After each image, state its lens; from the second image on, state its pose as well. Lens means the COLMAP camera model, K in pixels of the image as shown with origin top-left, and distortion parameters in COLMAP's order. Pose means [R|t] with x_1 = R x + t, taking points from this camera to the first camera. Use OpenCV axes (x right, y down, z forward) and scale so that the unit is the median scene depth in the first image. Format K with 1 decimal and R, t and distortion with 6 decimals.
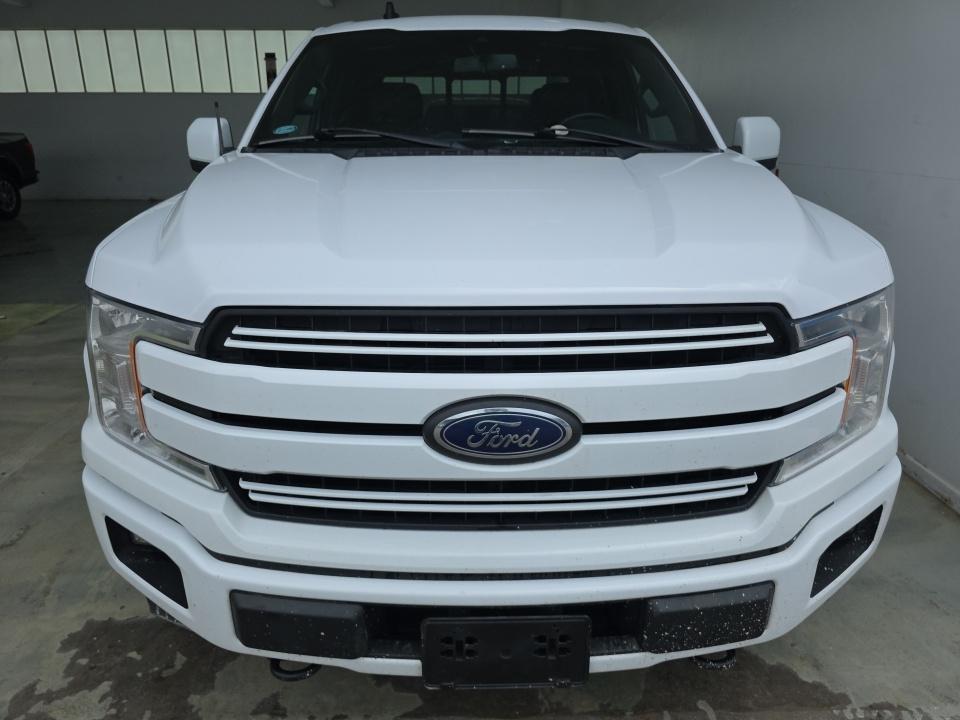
lens RADIAL K [[647.3, 0, 479.6], [0, 647.3, 360.6], [0, 0, 1]] dist [0.039316, -0.035844]
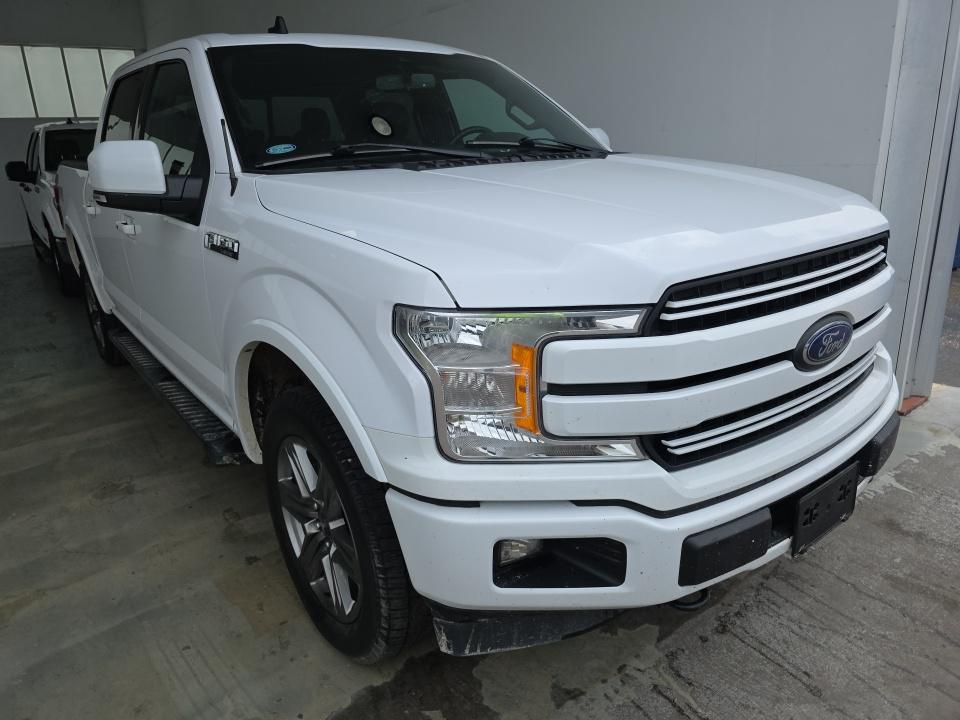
lens RADIAL K [[647.3, 0, 474.9], [0, 647.3, 353.5], [0, 0, 1]] dist [0.039316, -0.035844]
pose [[0.806612, -0.211458, 0.551963, -0.896770], [0.233623, 0.971836, 0.030907, -0.056094], [-0.542952, 0.104021, 0.833296, 0.168367]]
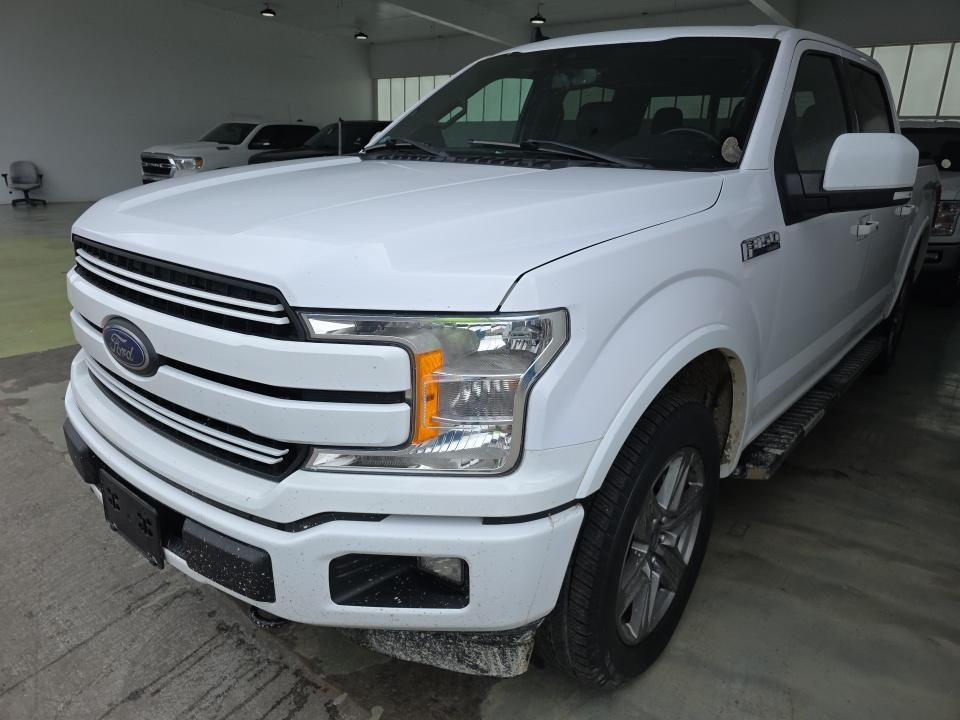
lens RADIAL K [[647.3, 0, 471.3], [0, 647.3, 361.0], [0, 0, 1]] dist [0.039316, -0.035844]
pose [[0.746264, 0.225204, -0.626397, 0.959196], [-0.247827, 0.967378, 0.052544, -0.073006], [0.617796, 0.116026, 0.777731, 0.261790]]
